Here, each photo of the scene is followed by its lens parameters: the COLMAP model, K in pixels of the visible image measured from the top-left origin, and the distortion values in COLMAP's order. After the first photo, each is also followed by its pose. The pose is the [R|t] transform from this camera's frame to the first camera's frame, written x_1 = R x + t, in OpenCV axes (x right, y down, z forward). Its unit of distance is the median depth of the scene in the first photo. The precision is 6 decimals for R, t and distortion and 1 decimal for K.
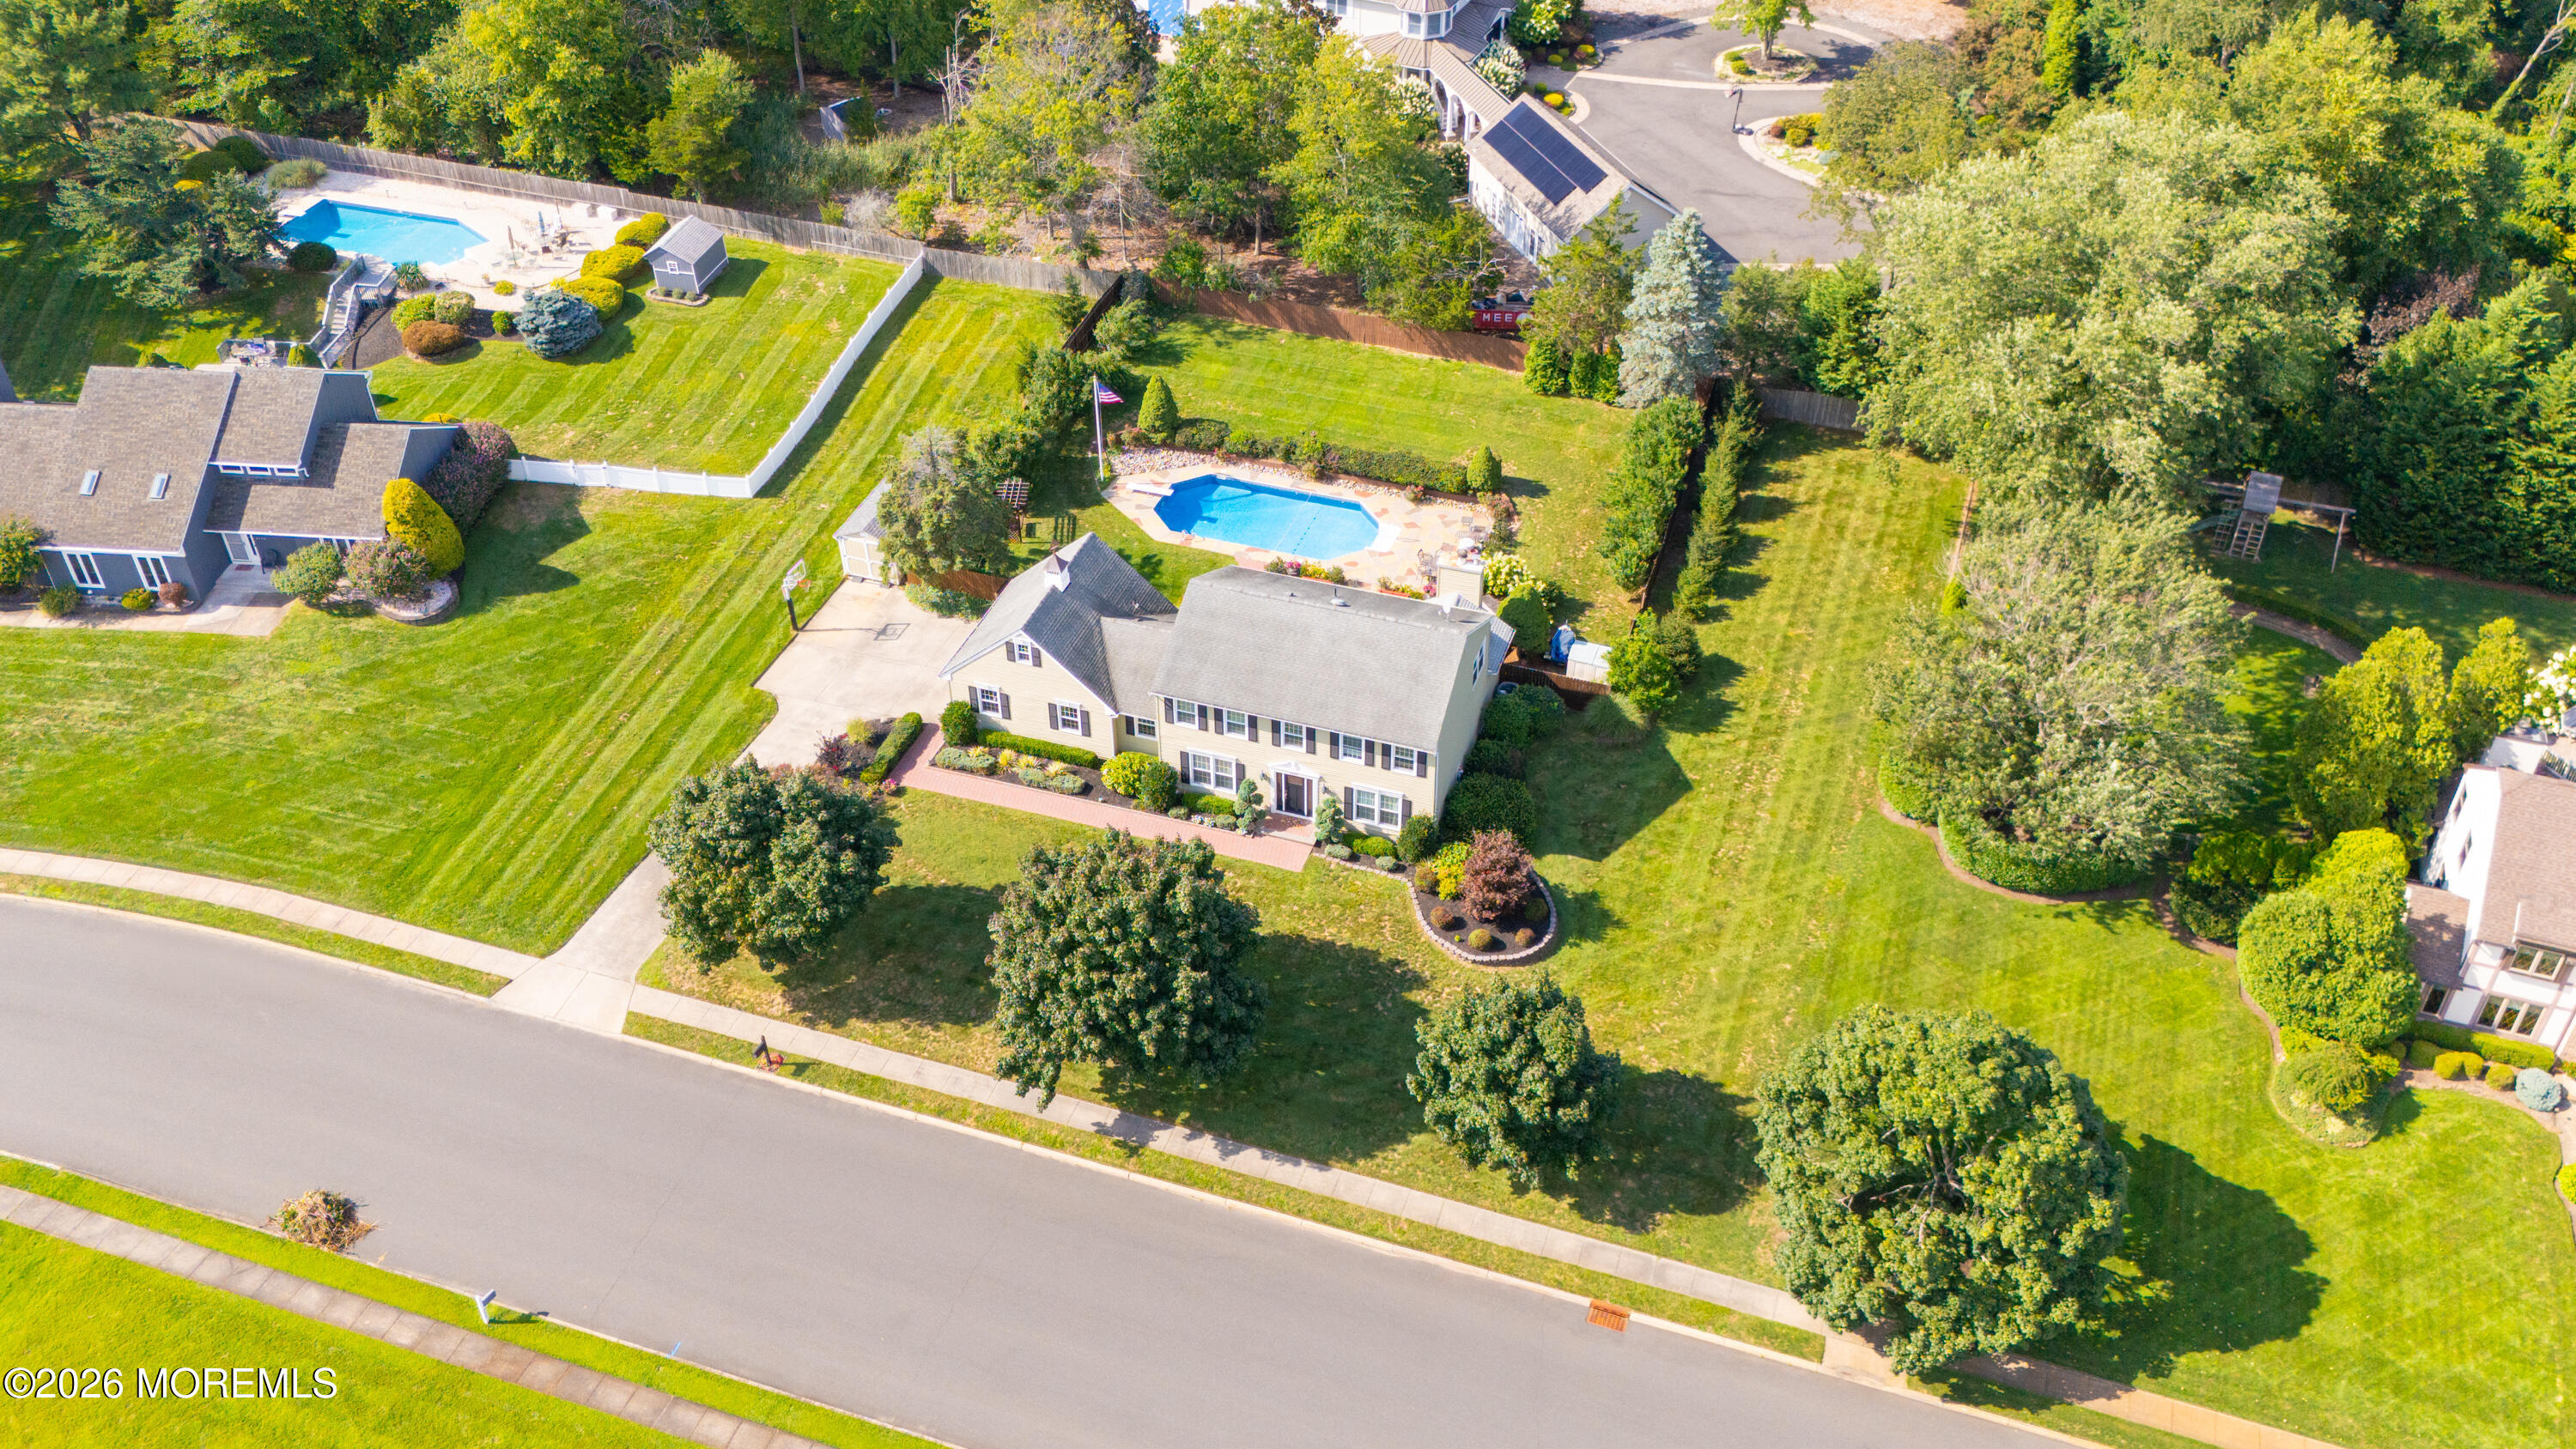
lens RADIAL K [[2132.6, 0, 1282.8], [0, 2132.6, 649.6], [0, 0, 1]] dist [0.092526, -0.112897]
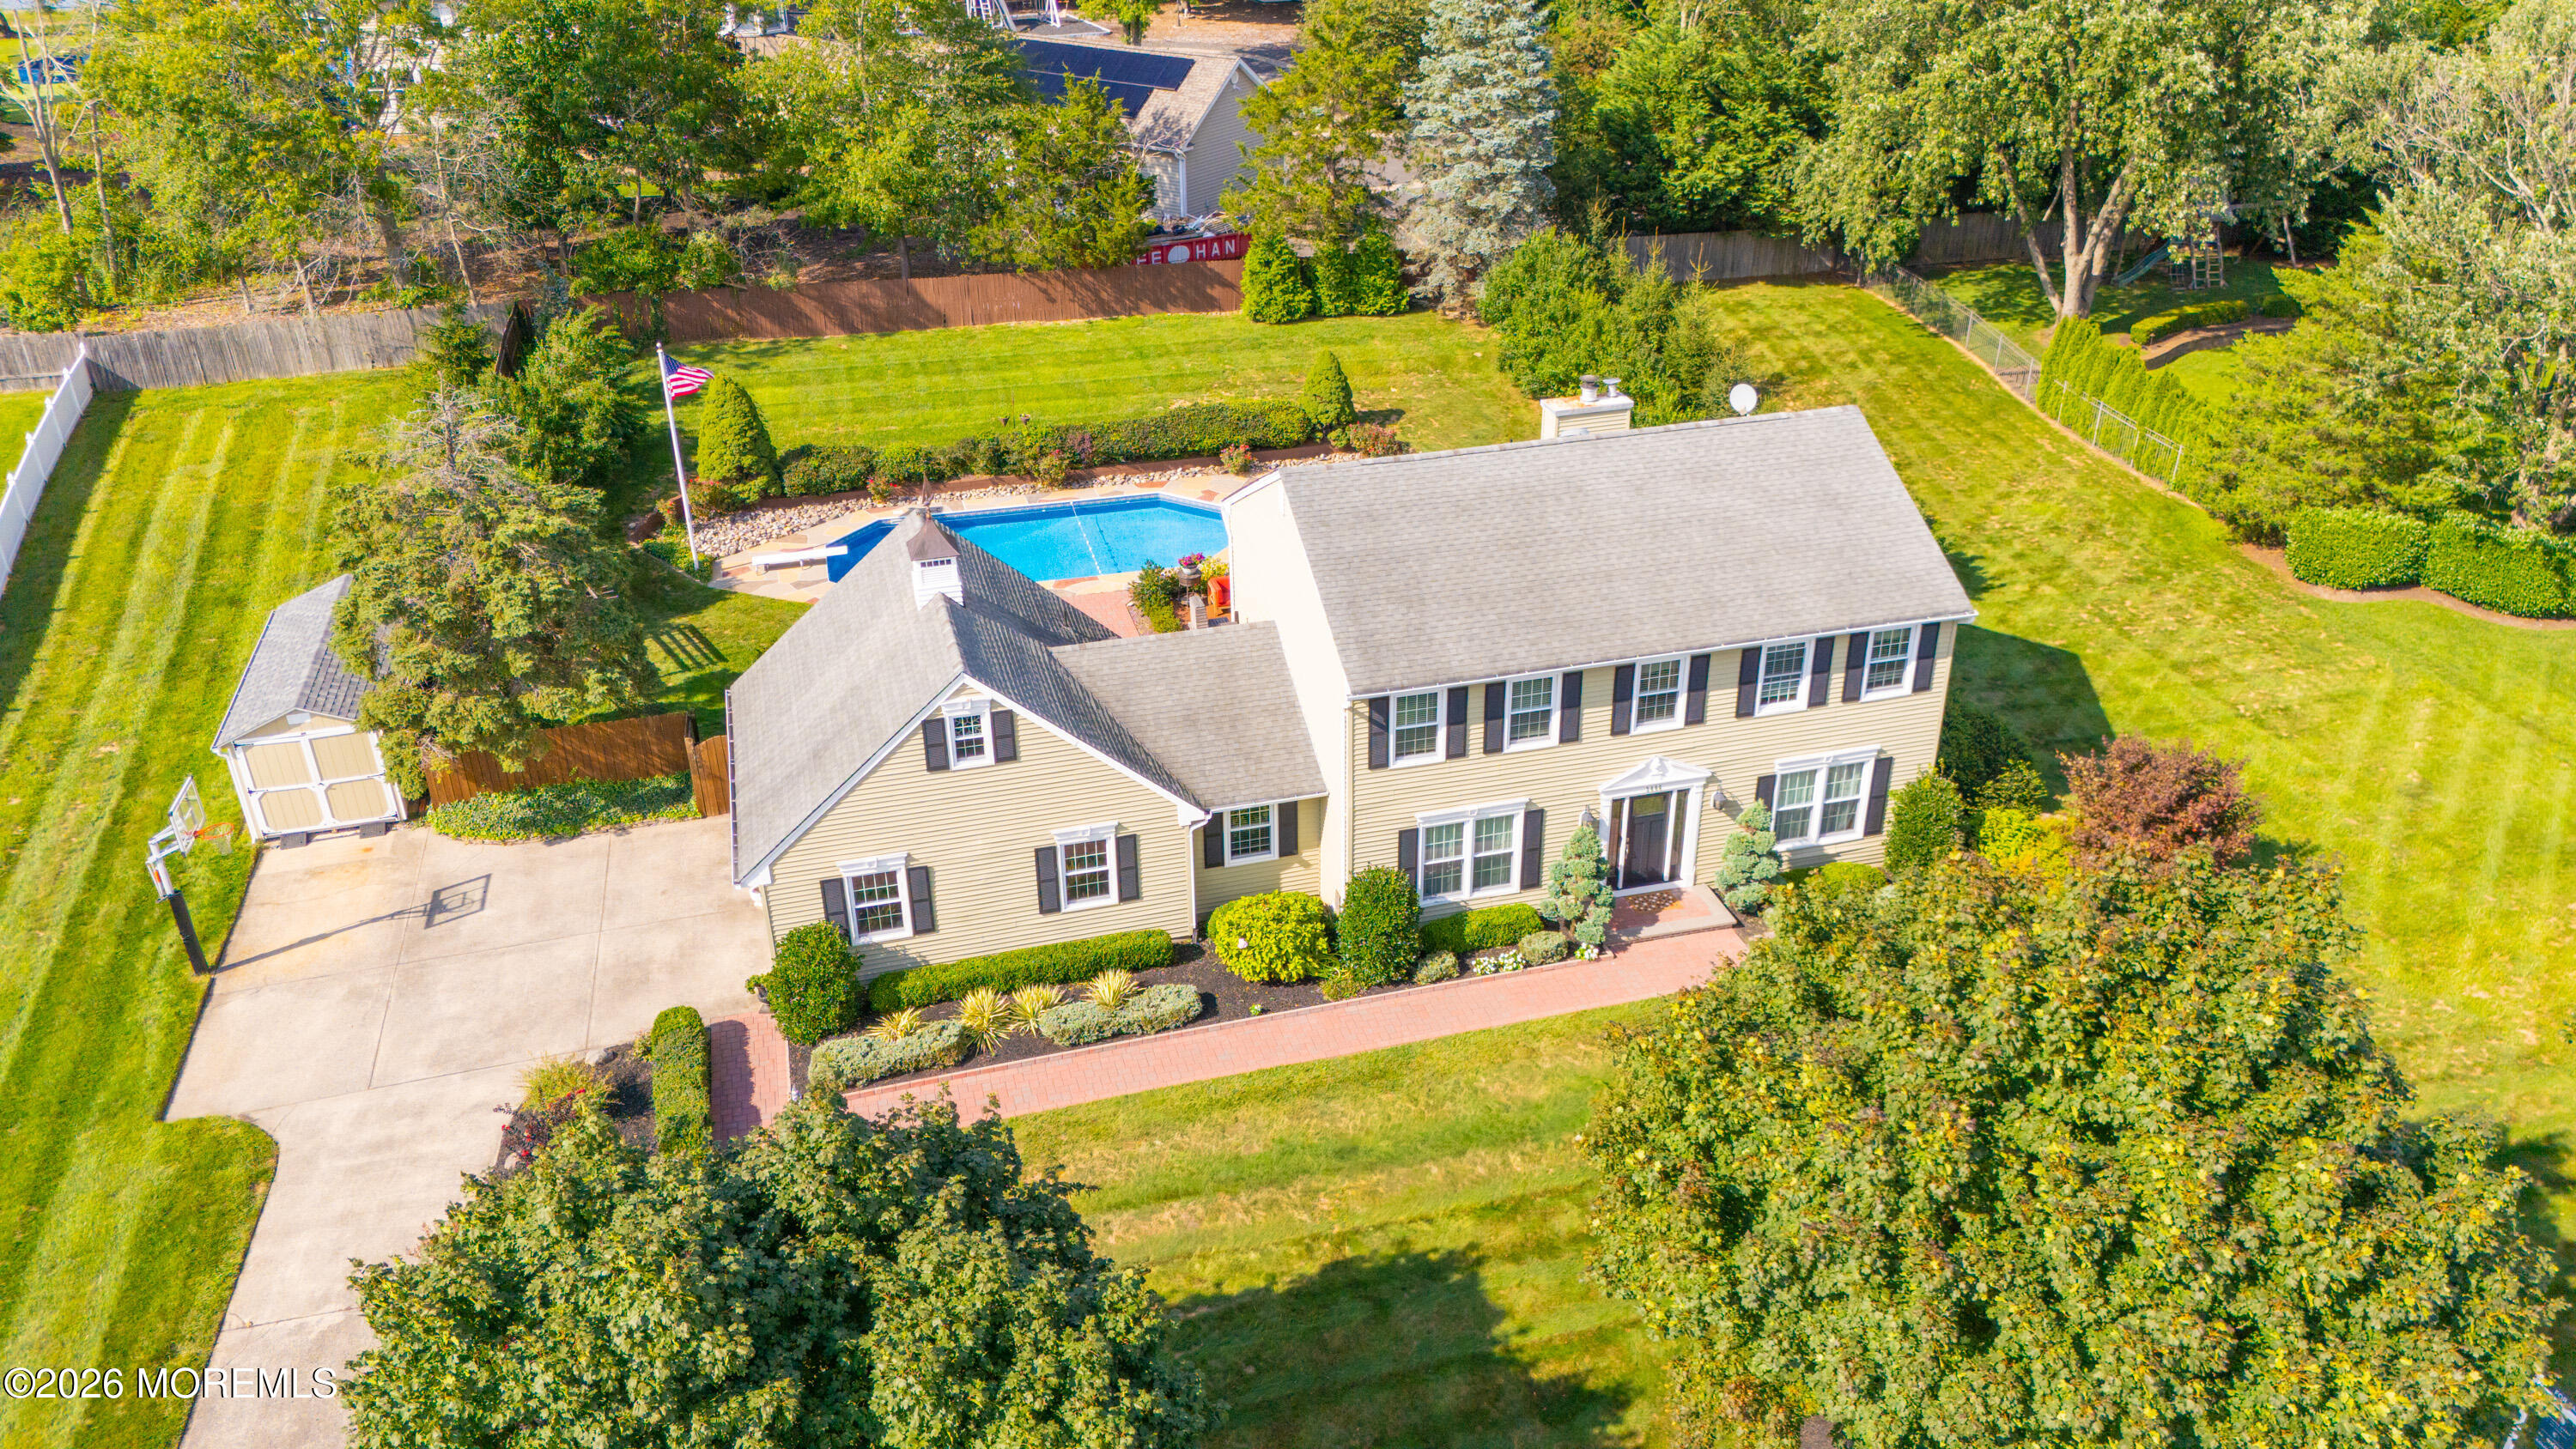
lens RADIAL K [[1904.4, 0, 1292.0], [0, 1904.4, 728.5], [0, 0, 1]] dist [0.075122, -0.064390]
pose [[0.827560, -0.266499, 0.494088, -0.234025], [0.340613, 0.937984, -0.064574, 0.041758], [-0.446238, 0.221732, 0.867010, 0.609221]]
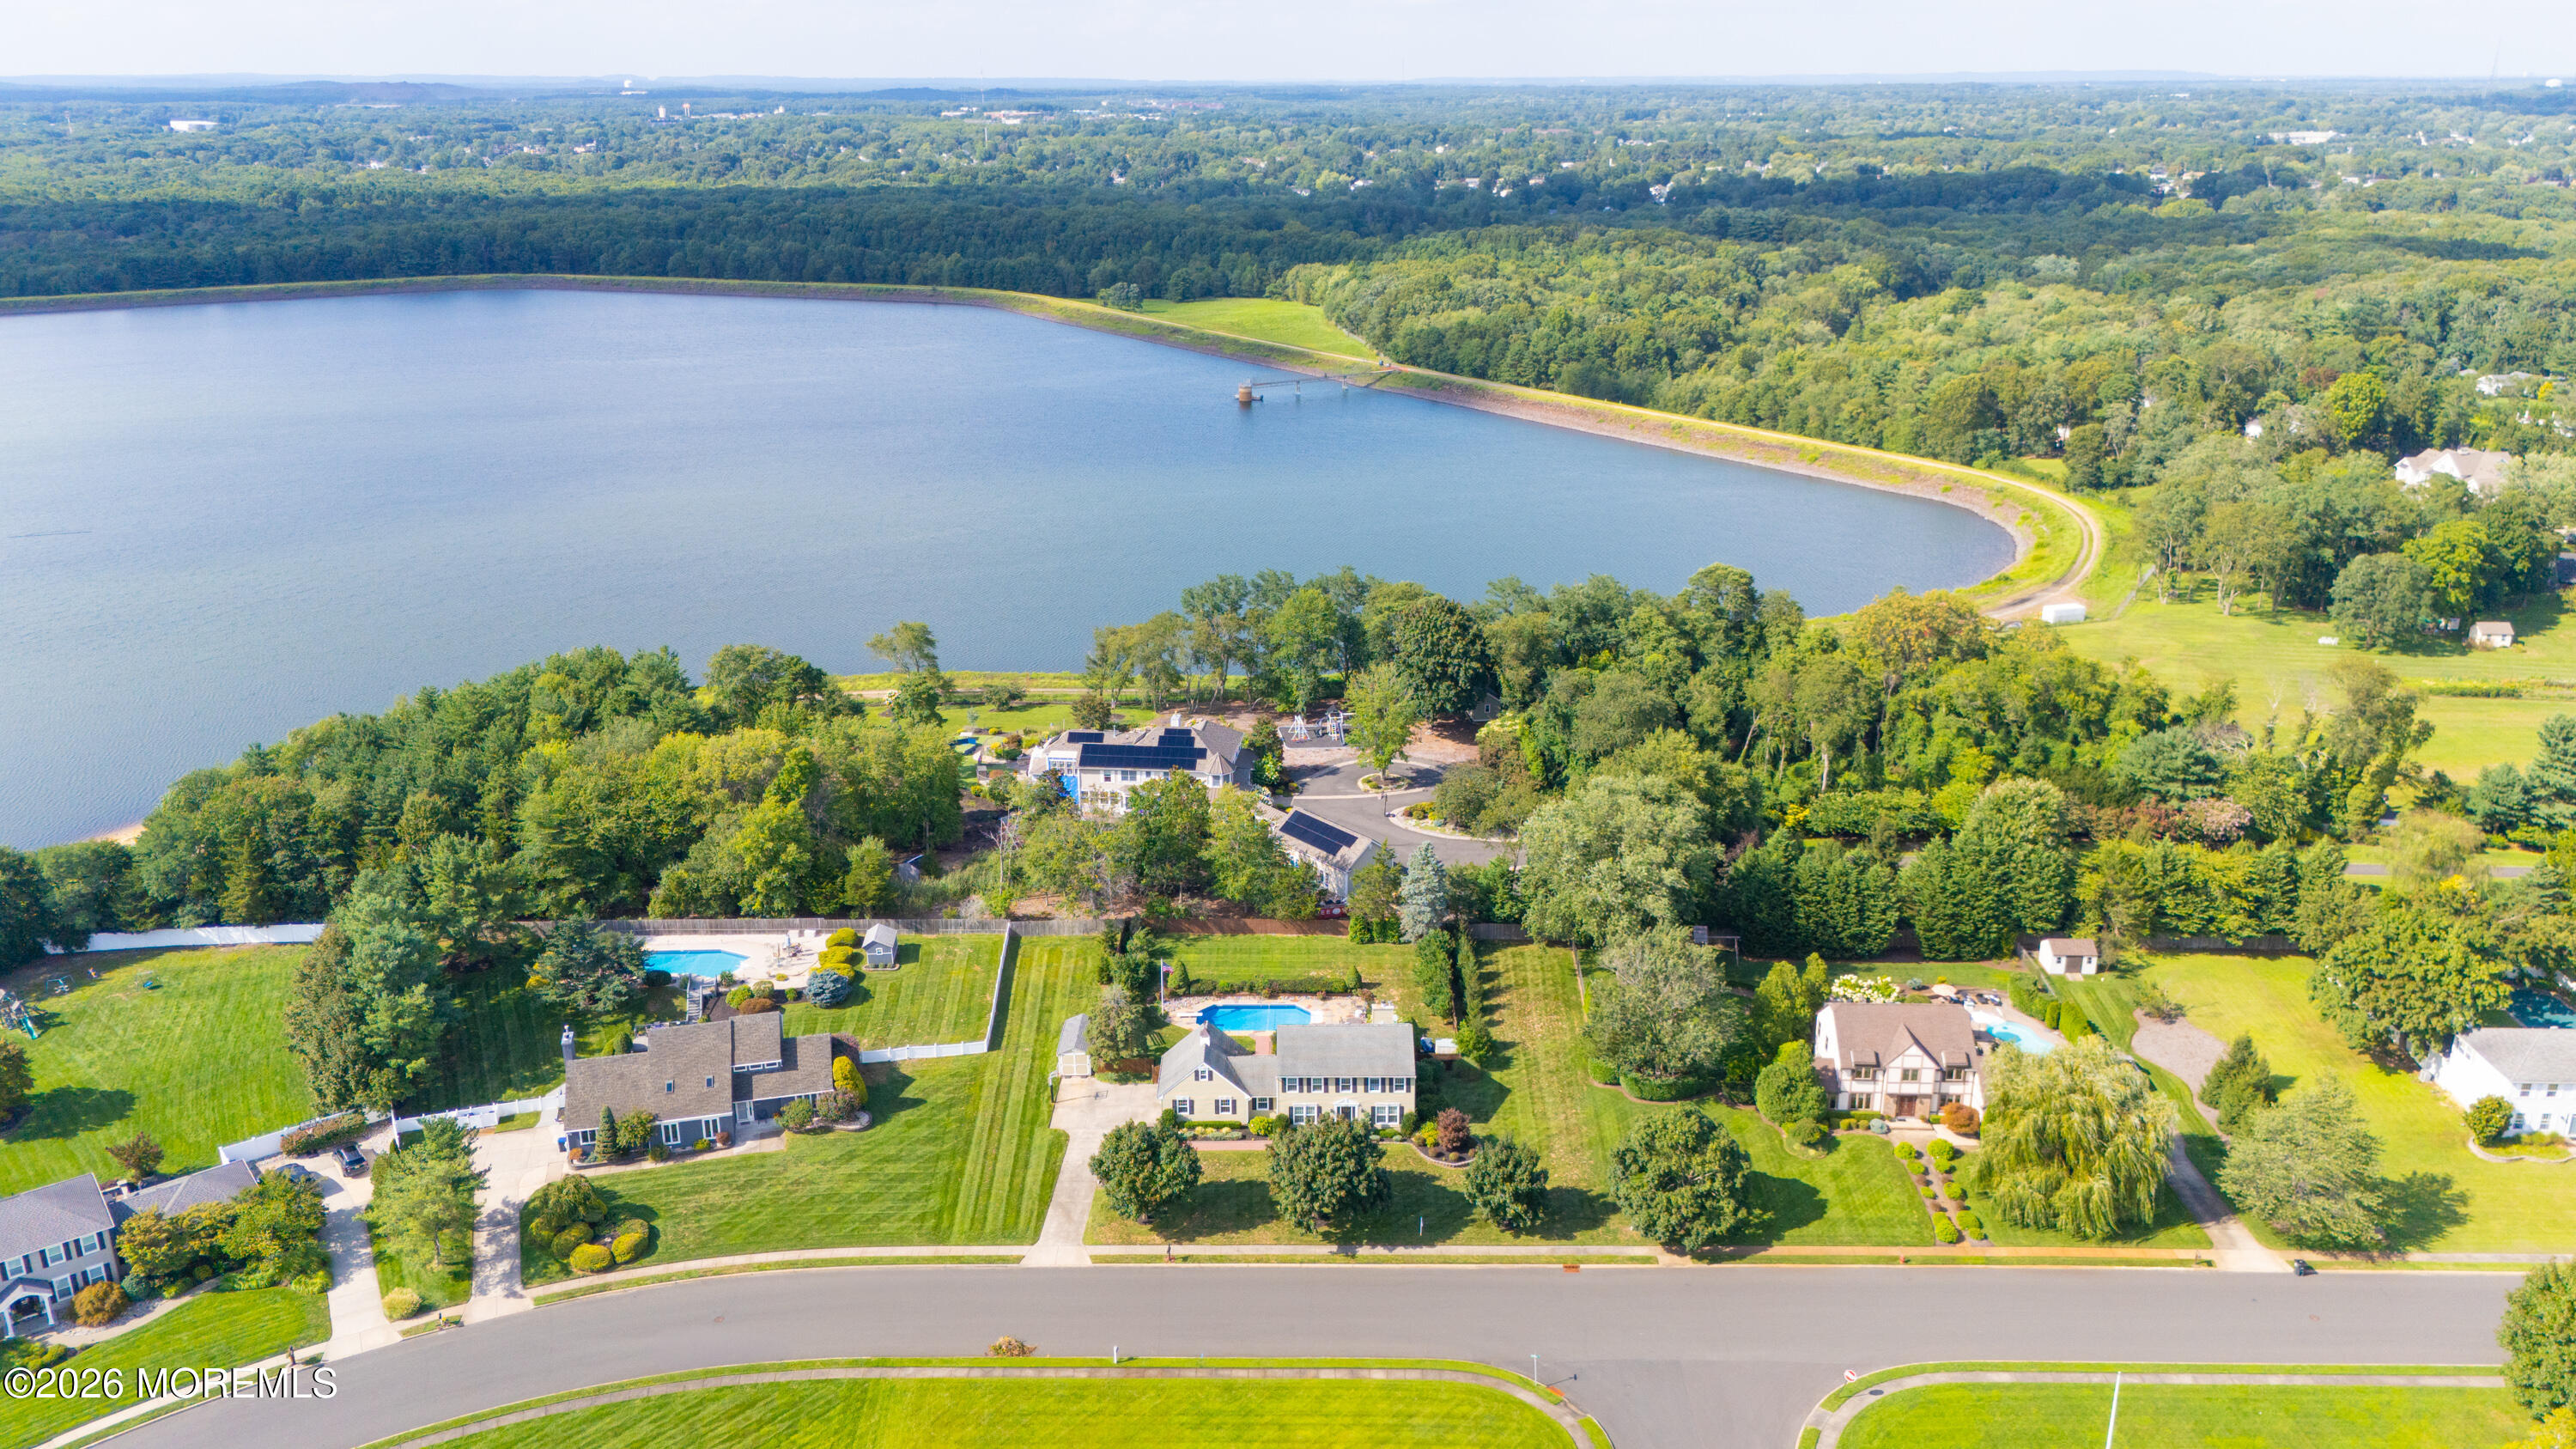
lens RADIAL K [[1899.4, 0, 1288.0], [0, 1899.4, 724.5], [0, 0, 1]] dist [0.157213, -0.348326]
pose [[0.949545, -0.102180, 0.296519, -0.522000], [0.190924, 0.938396, -0.288028, 0.216934], [-0.248822, 0.330108, 0.910558, -0.769876]]
